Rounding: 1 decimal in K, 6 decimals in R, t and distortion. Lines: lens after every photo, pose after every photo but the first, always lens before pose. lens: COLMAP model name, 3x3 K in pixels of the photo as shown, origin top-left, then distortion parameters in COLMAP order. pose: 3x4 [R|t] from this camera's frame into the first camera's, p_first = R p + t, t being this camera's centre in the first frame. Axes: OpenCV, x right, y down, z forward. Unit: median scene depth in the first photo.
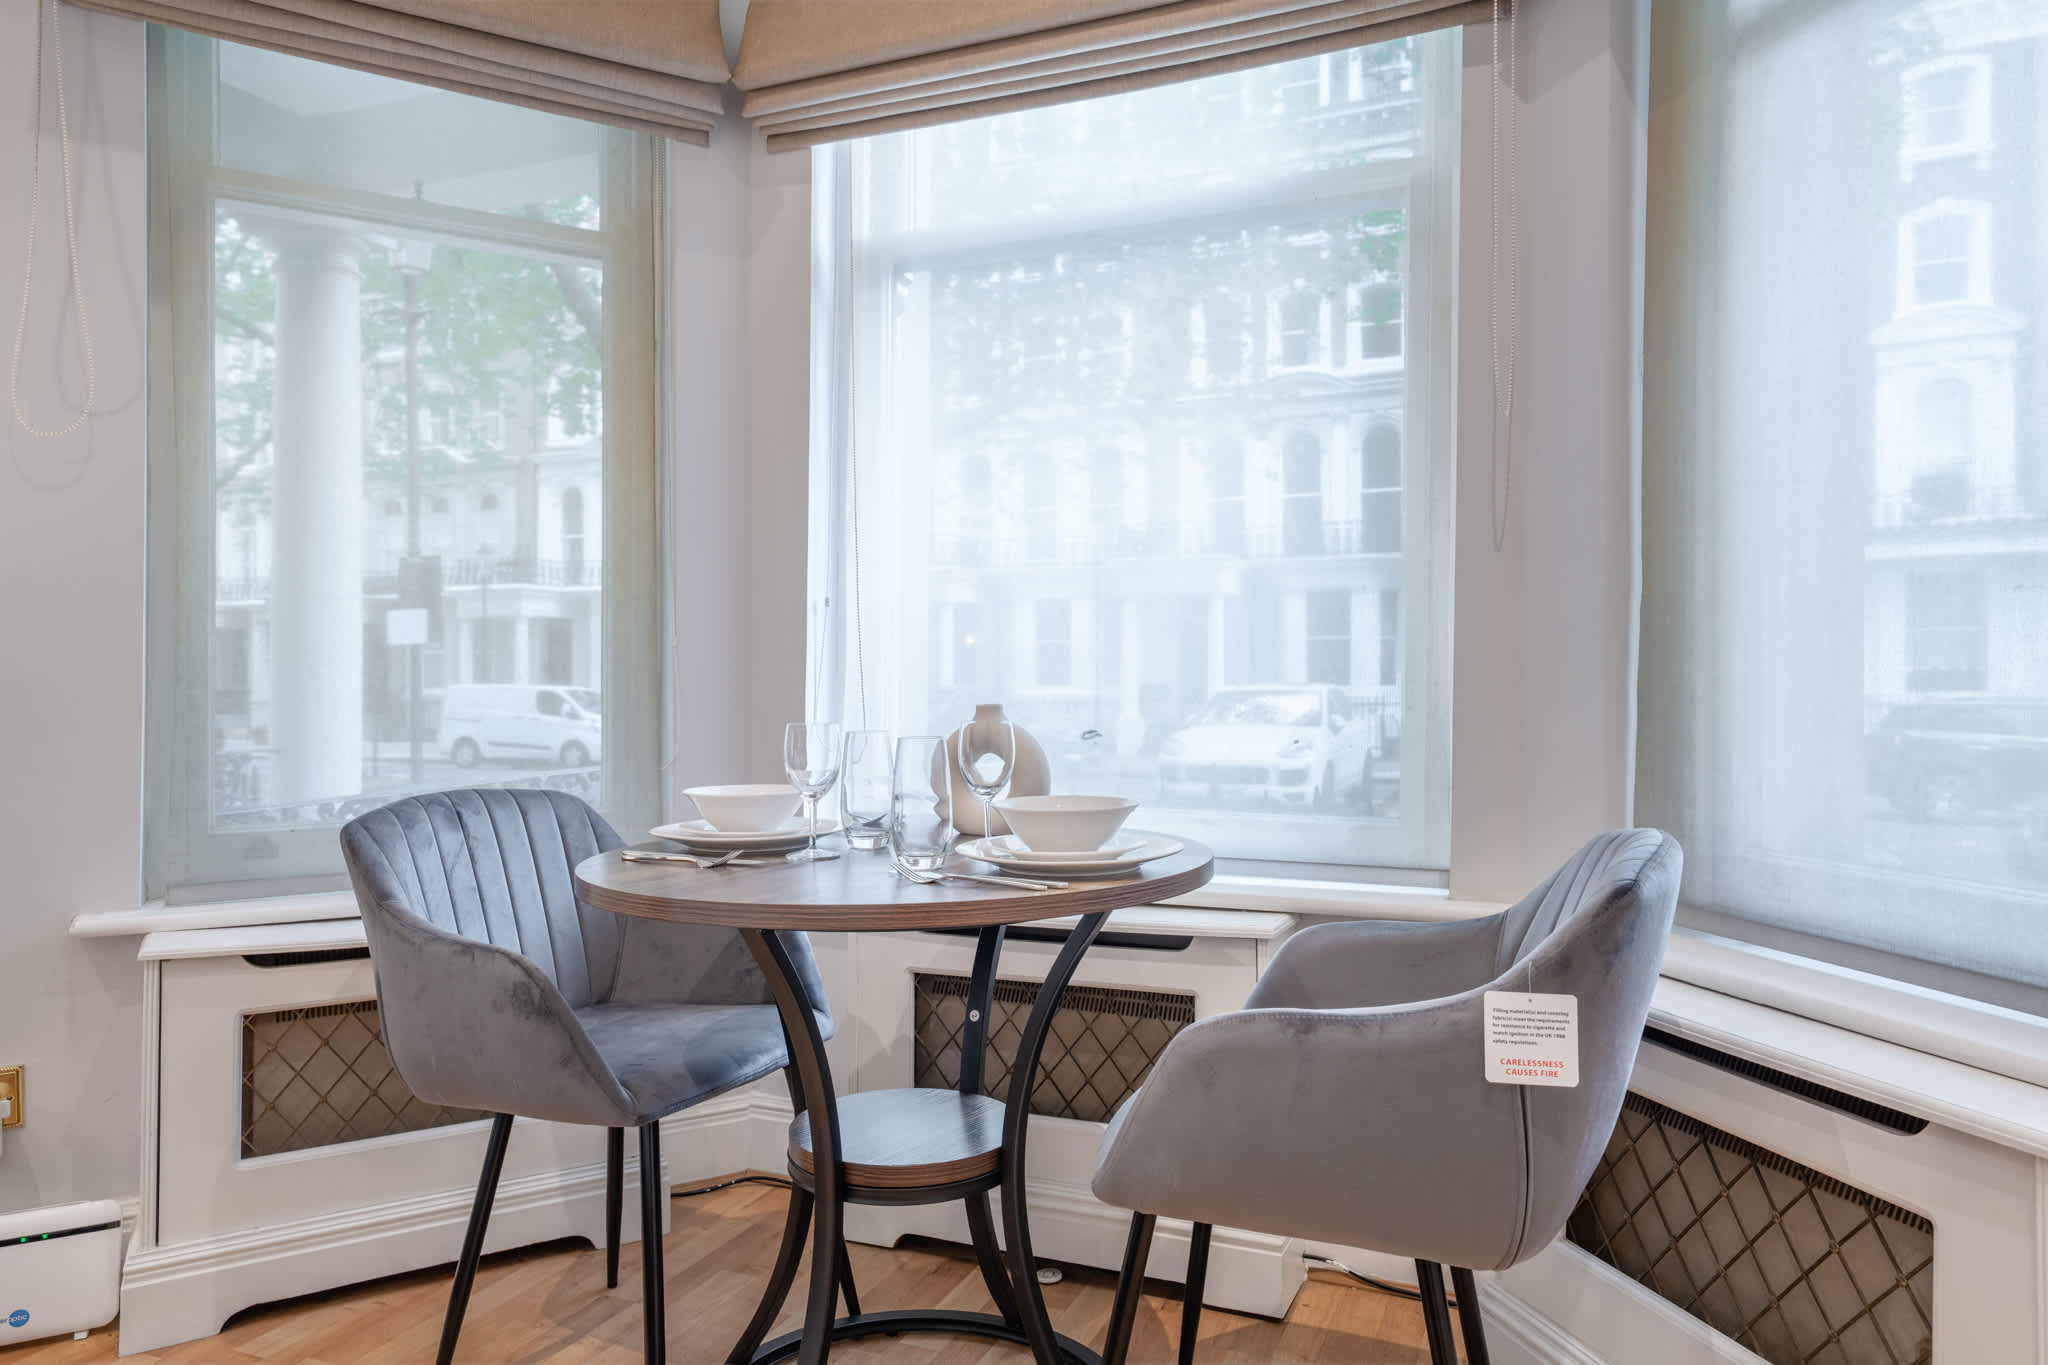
lens RADIAL K [[1335.5, 0, 1027.0], [0, 1335.5, 686.6], [0, 0, 1]] dist [0.001106, 0.002117]
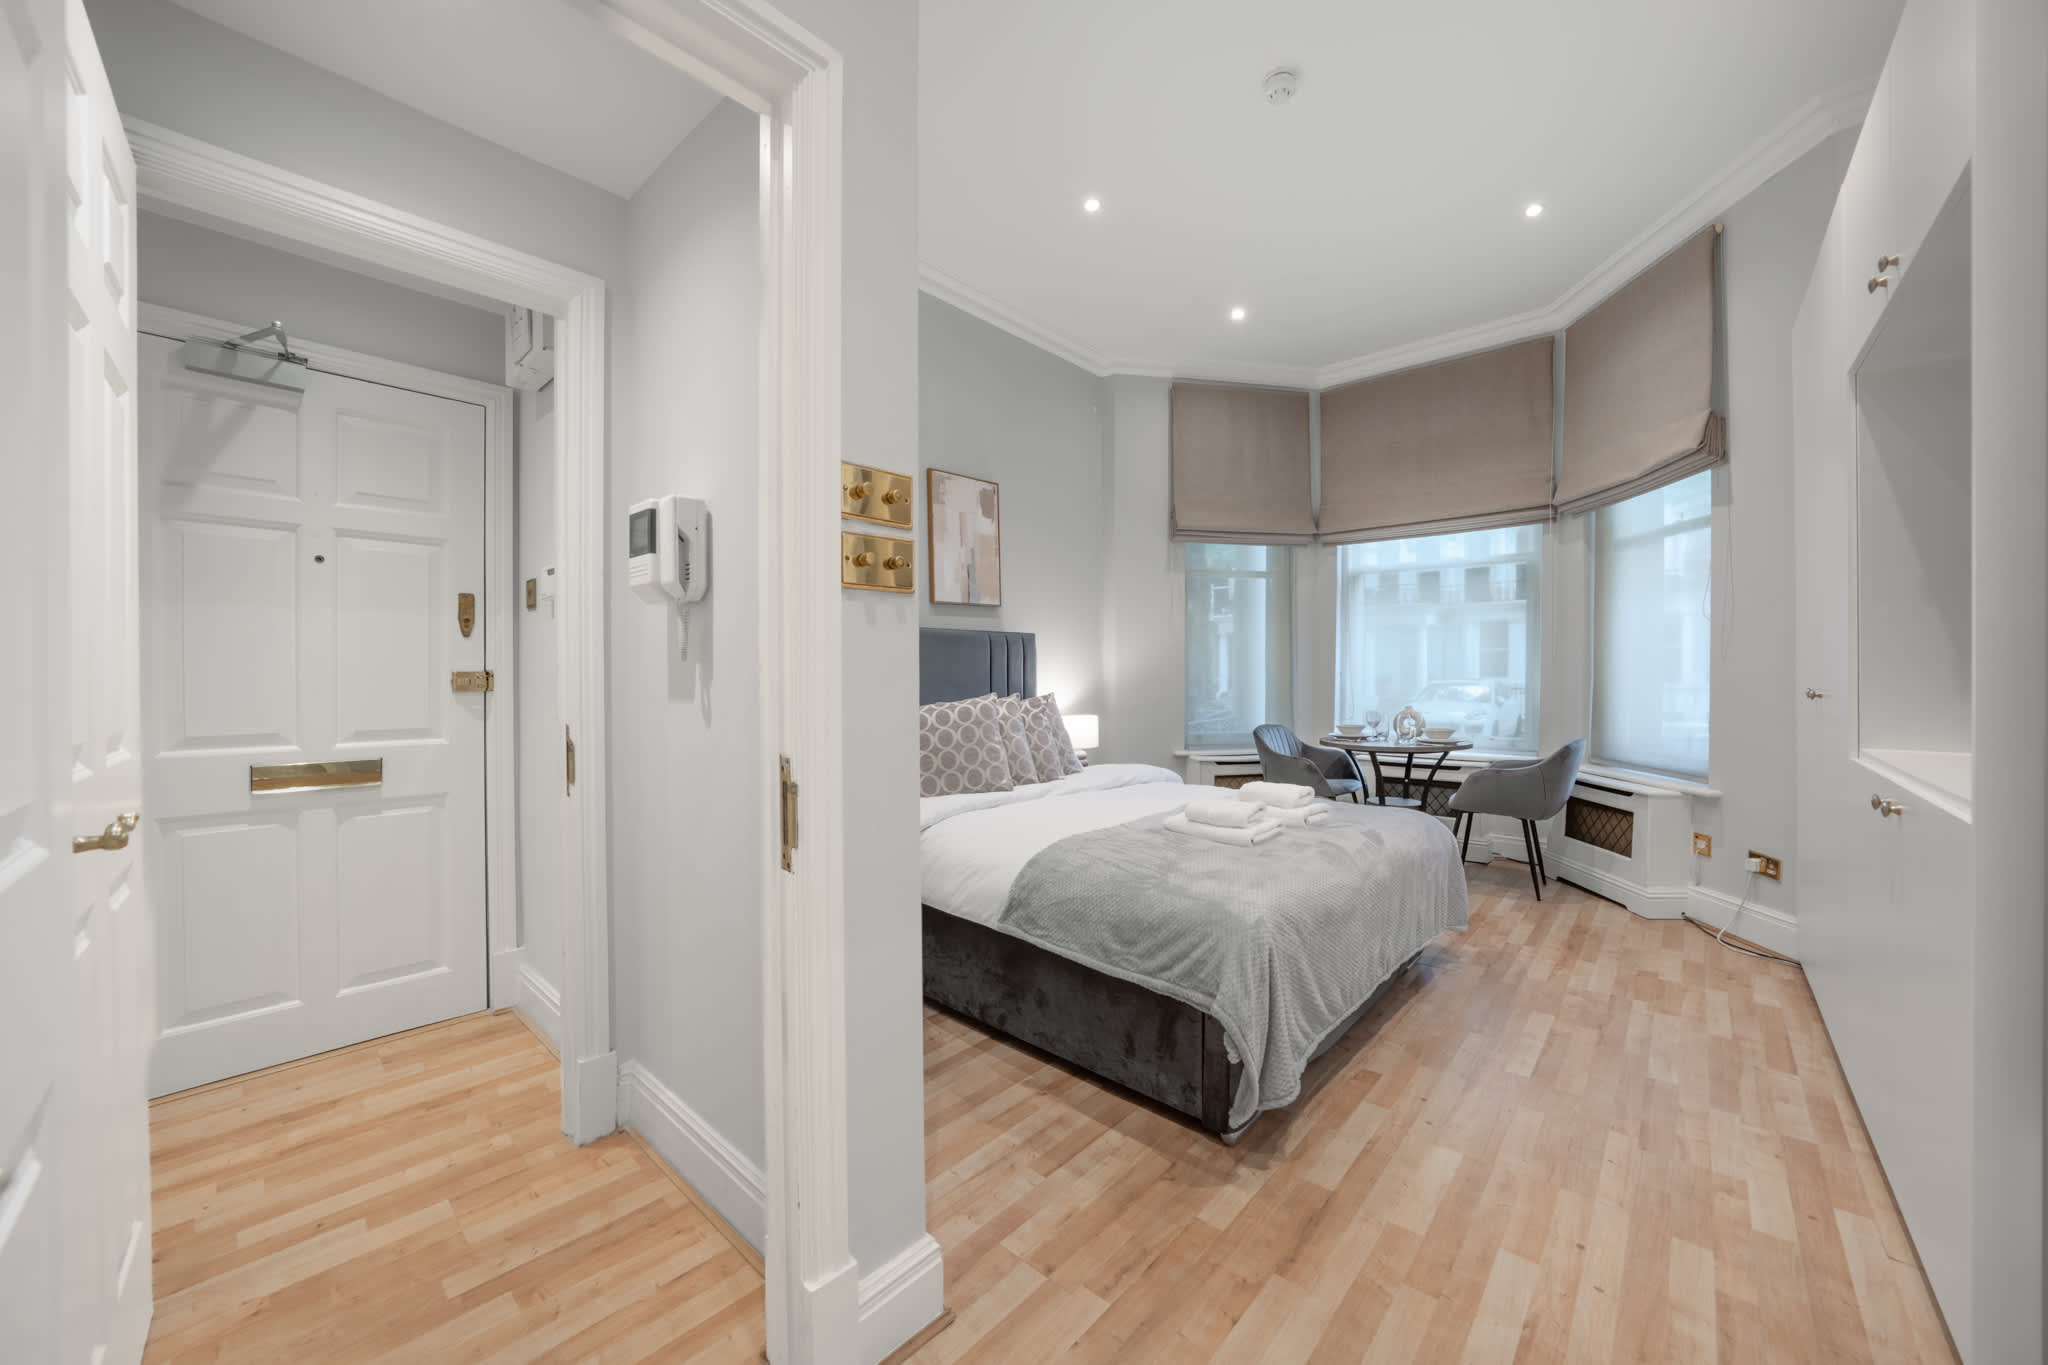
lens RADIAL K [[767.9, 0, 1022.0], [0, 767.9, 677.7], [0, 0, 1]] dist [-0.017601, 0.001333]
pose [[0.945918, 0.001906, -0.324401, -0.296827], [0.000138, 0.999980, 0.006277, -0.068634], [0.324406, -0.005982, 0.945899, -1.229955]]
